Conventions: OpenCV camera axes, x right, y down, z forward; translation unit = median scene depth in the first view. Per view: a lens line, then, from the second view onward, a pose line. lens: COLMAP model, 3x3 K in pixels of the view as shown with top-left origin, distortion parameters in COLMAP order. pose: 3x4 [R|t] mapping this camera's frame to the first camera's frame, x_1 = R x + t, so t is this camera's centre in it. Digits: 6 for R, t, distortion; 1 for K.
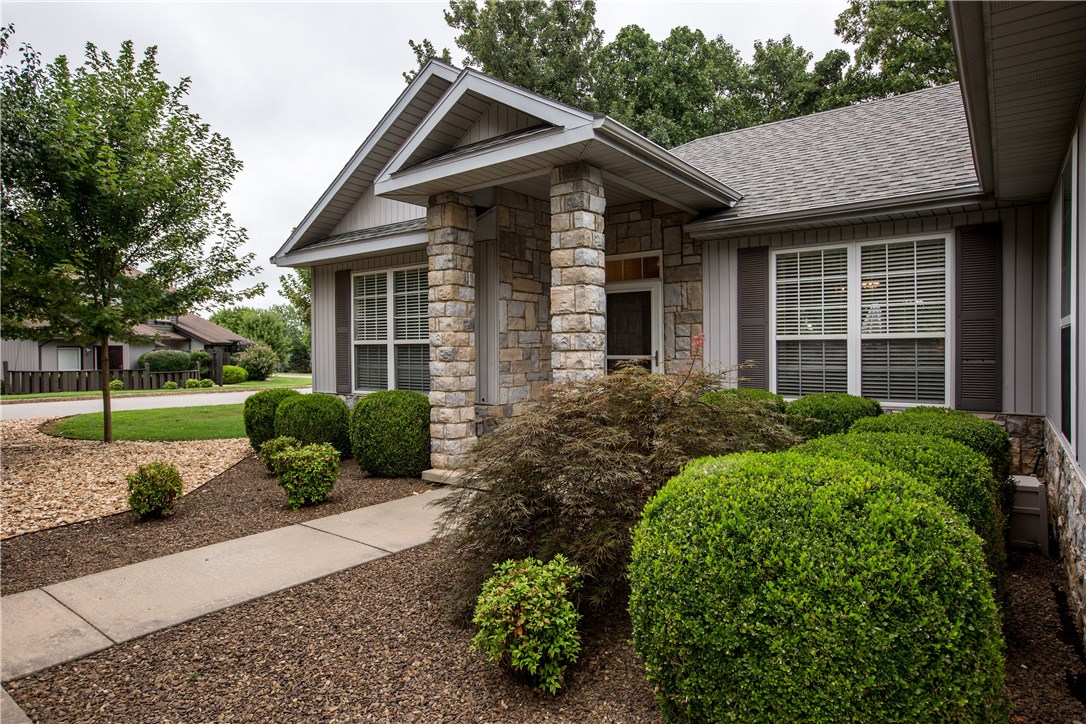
lens RADIAL K [[622.0, 0, 541.8], [0, 622.0, 354.2], [0, 0, 1]] dist [-0.010353, -0.000659]
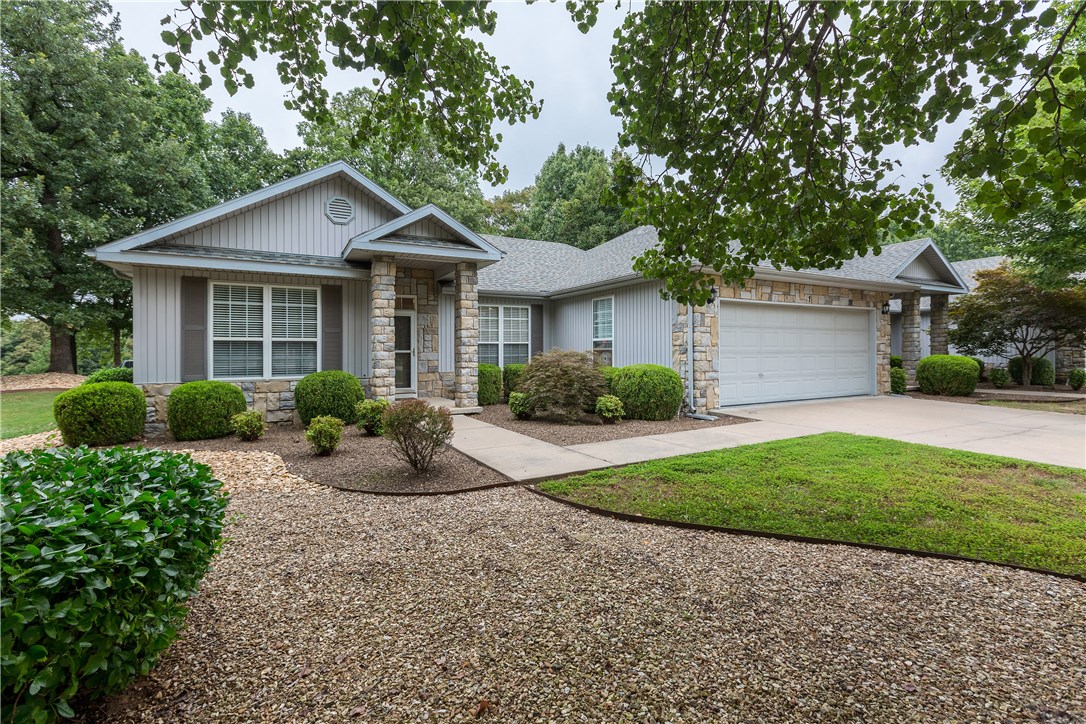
lens RADIAL K [[491.3, 0, 542.7], [0, 491.3, 358.2], [0, 0, 1]] dist [0.004438, 0.000745]
pose [[0.411298, -0.006805, 0.911476, -1.026354], [0.010334, 0.999943, 0.002803, 0.026231], [-0.911443, 0.008266, 0.411344, 0.019641]]
